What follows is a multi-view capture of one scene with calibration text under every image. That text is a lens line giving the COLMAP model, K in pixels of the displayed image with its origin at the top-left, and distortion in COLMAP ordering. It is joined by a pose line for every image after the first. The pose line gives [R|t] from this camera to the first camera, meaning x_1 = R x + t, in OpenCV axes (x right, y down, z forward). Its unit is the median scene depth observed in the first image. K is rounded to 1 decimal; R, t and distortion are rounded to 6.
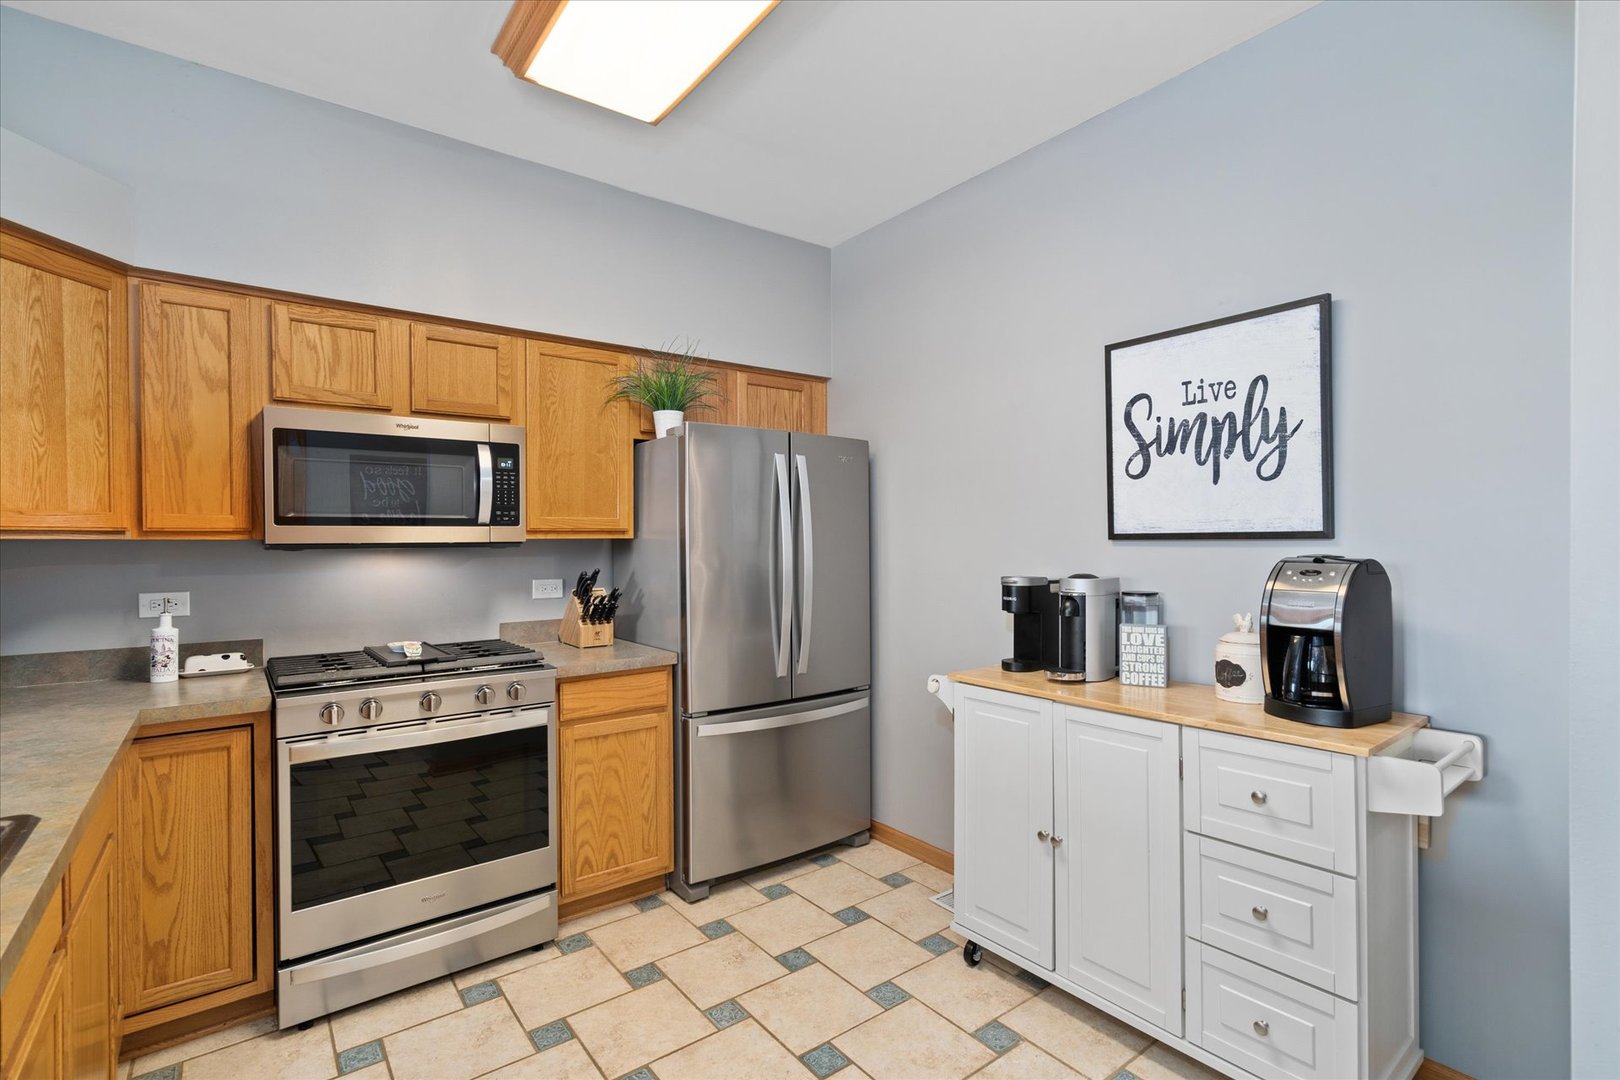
lens RADIAL K [[756.7, 0, 810.0], [0, 756.7, 540.0], [0, 0, 1]] dist [-0.001428, -0.000169]
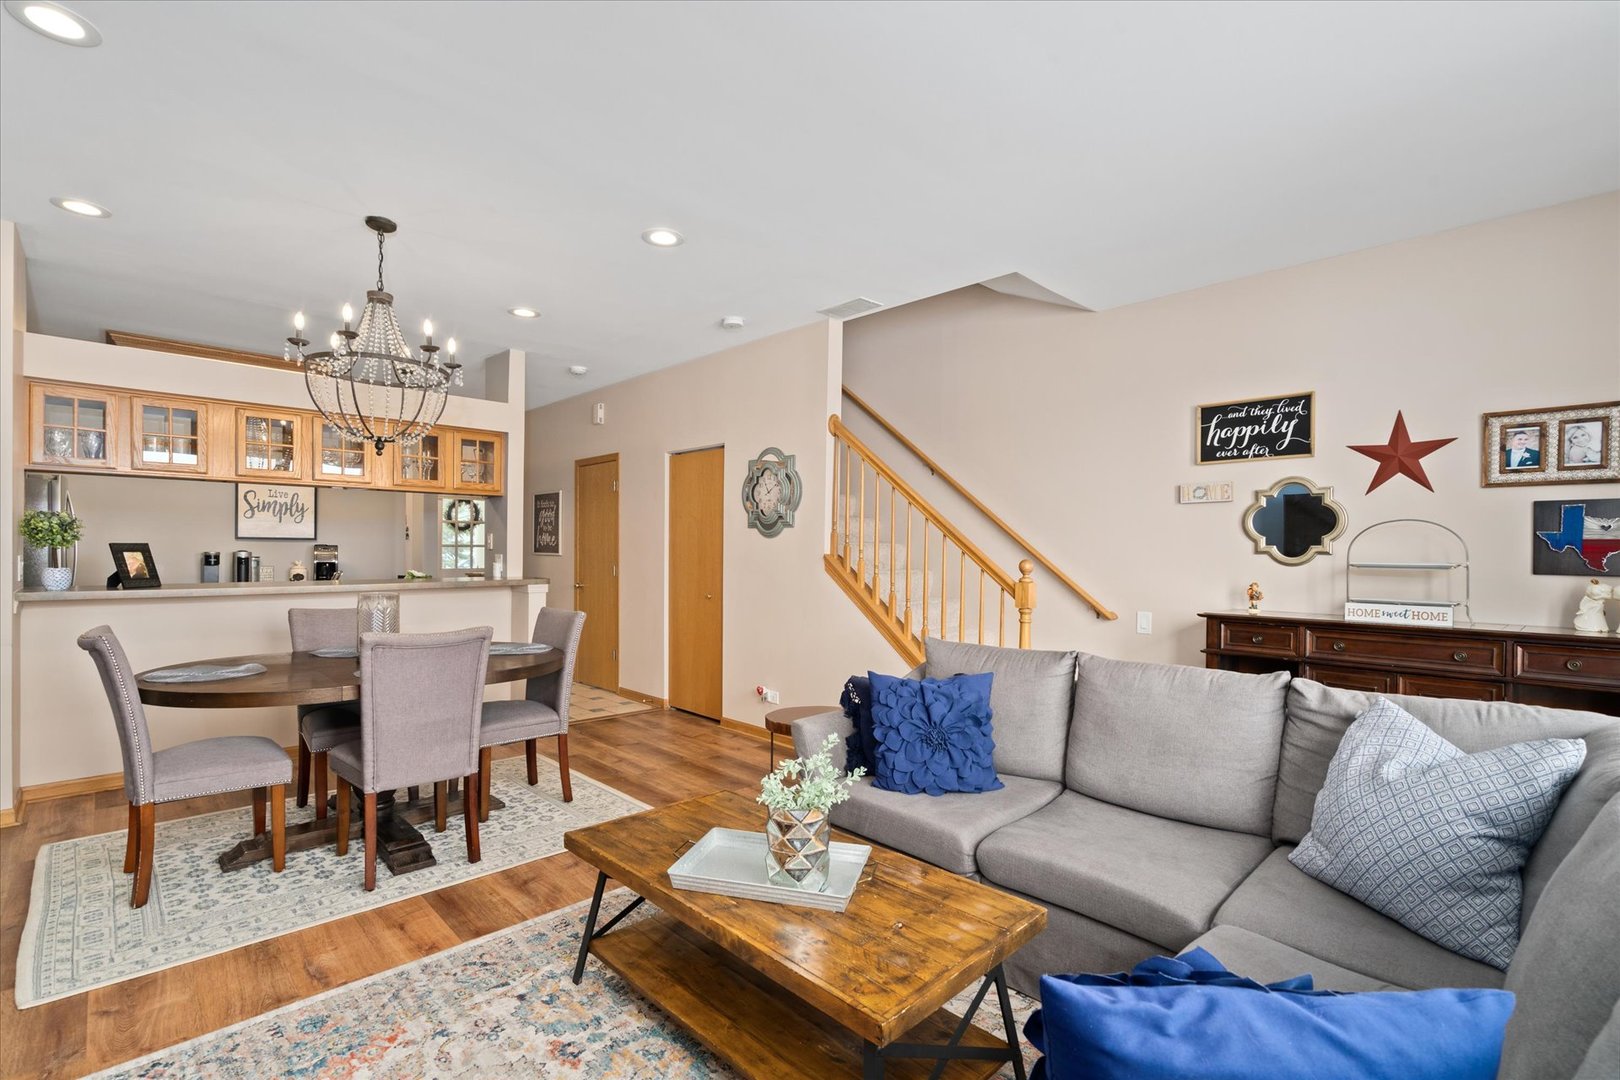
lens RADIAL K [[748.4, 0, 809.7], [0, 748.4, 558.1], [0, 0, 1]] dist [-0.000601, -0.000179]
pose [[-0.111249, -0.008698, 0.993755, -3.009329], [-0.020863, 0.999762, 0.006415, 0.010844], [-0.993574, -0.020019, -0.111404, -0.942914]]
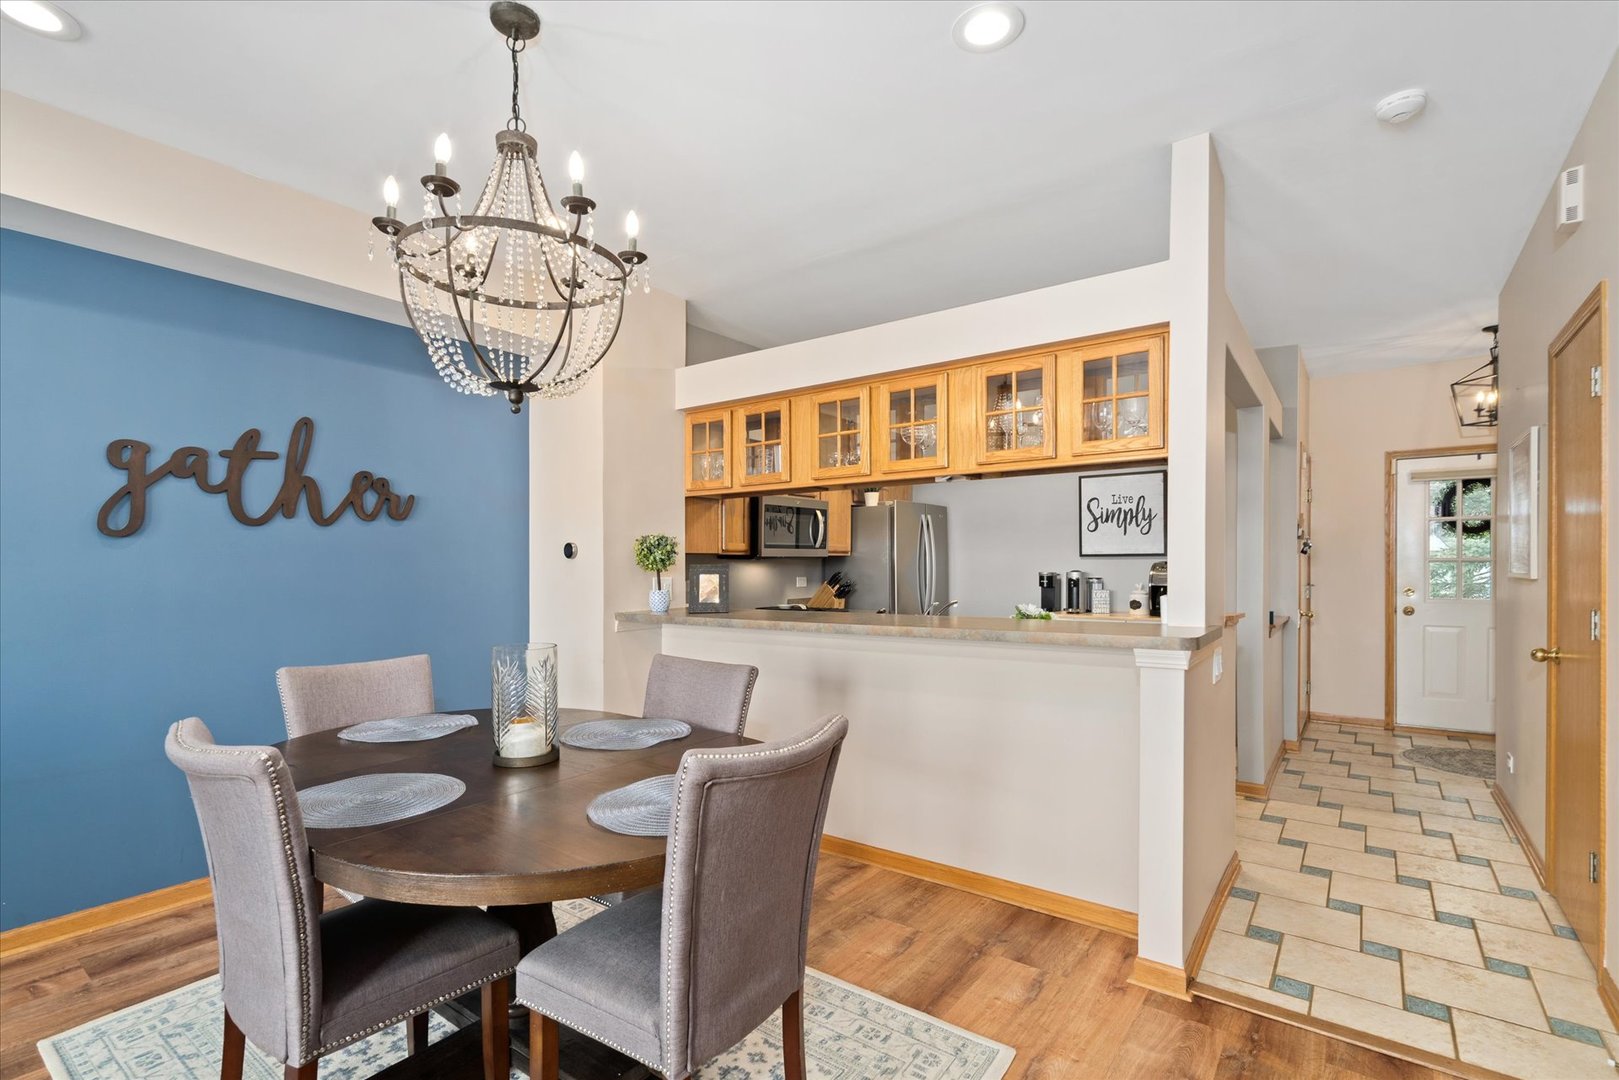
lens RADIAL K [[748.0, 0, 809.2], [0, 748.0, 558.1], [0, 0, 1]] dist [-0.000601, -0.000179]
pose [[0.962650, 0.002511, 0.270736, -1.237363], [-0.002162, 0.999996, -0.001588, 0.011541], [-0.270739, 0.000943, 0.962652, -1.214339]]
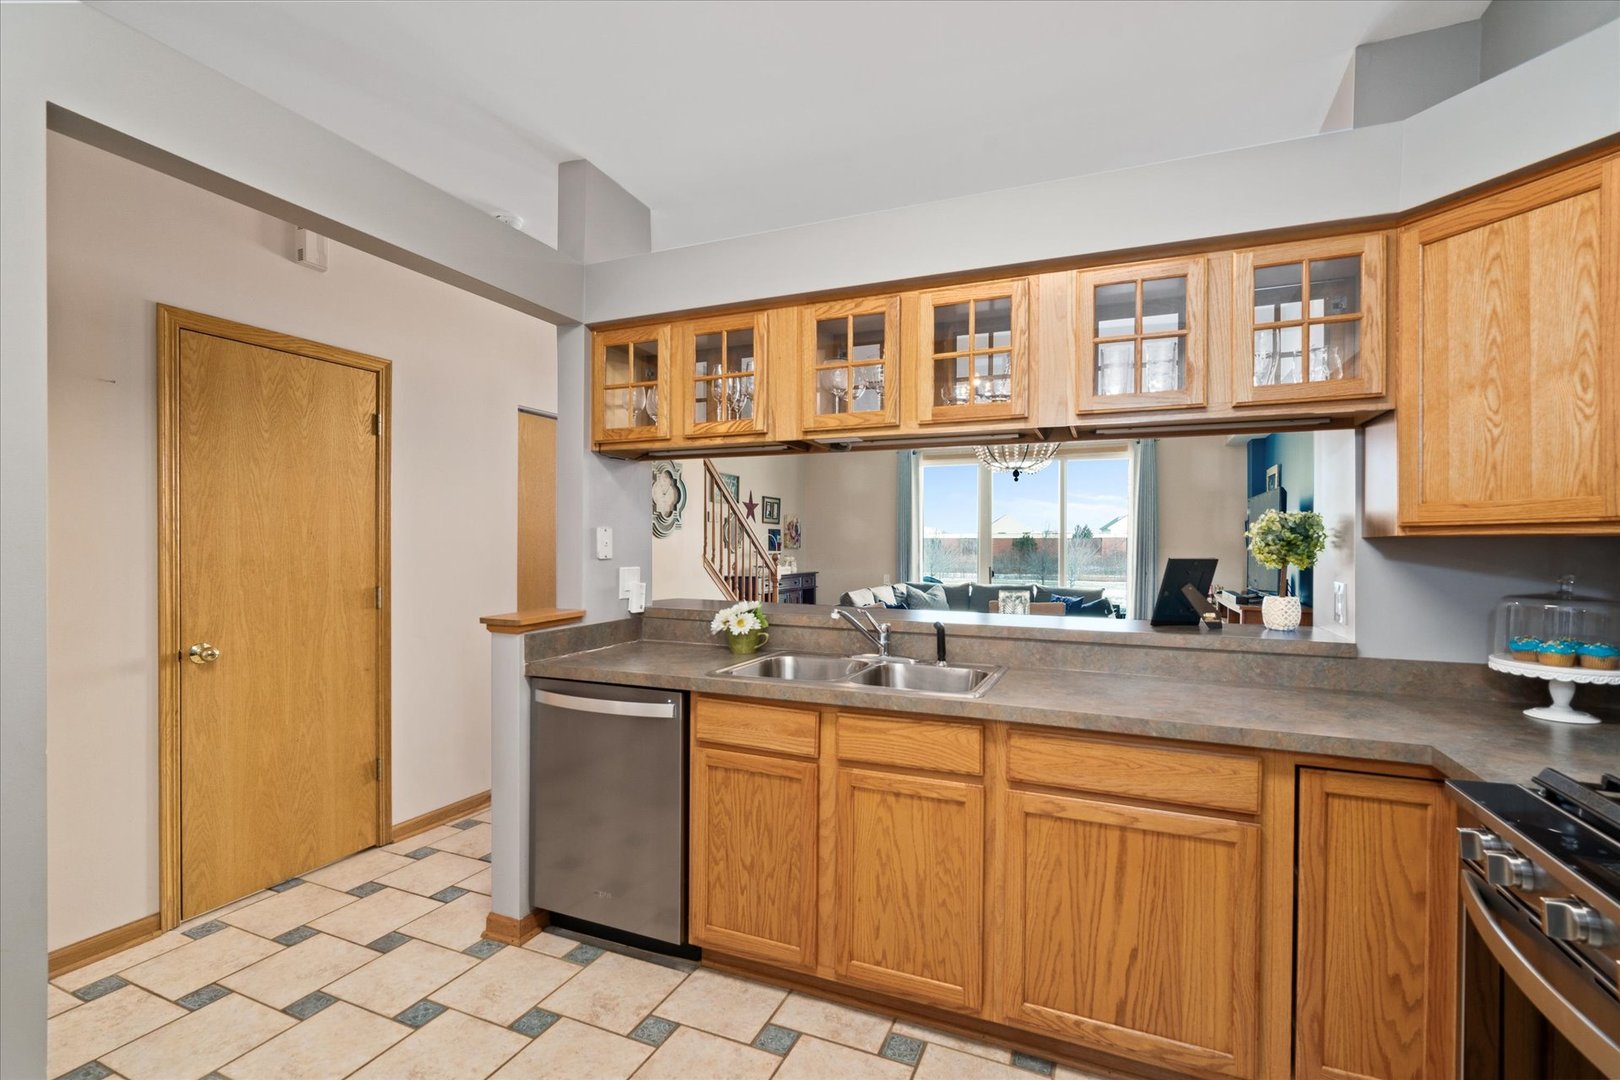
lens RADIAL K [[748.4, 0, 809.7], [0, 748.4, 558.1], [0, 0, 1]] dist [-0.000601, -0.000179]
pose [[-0.873515, 0.004785, -0.486773, 0.072587], [0.000693, 0.999963, 0.008586, 0.015906], [0.486796, 0.007163, -0.873486, 1.183687]]
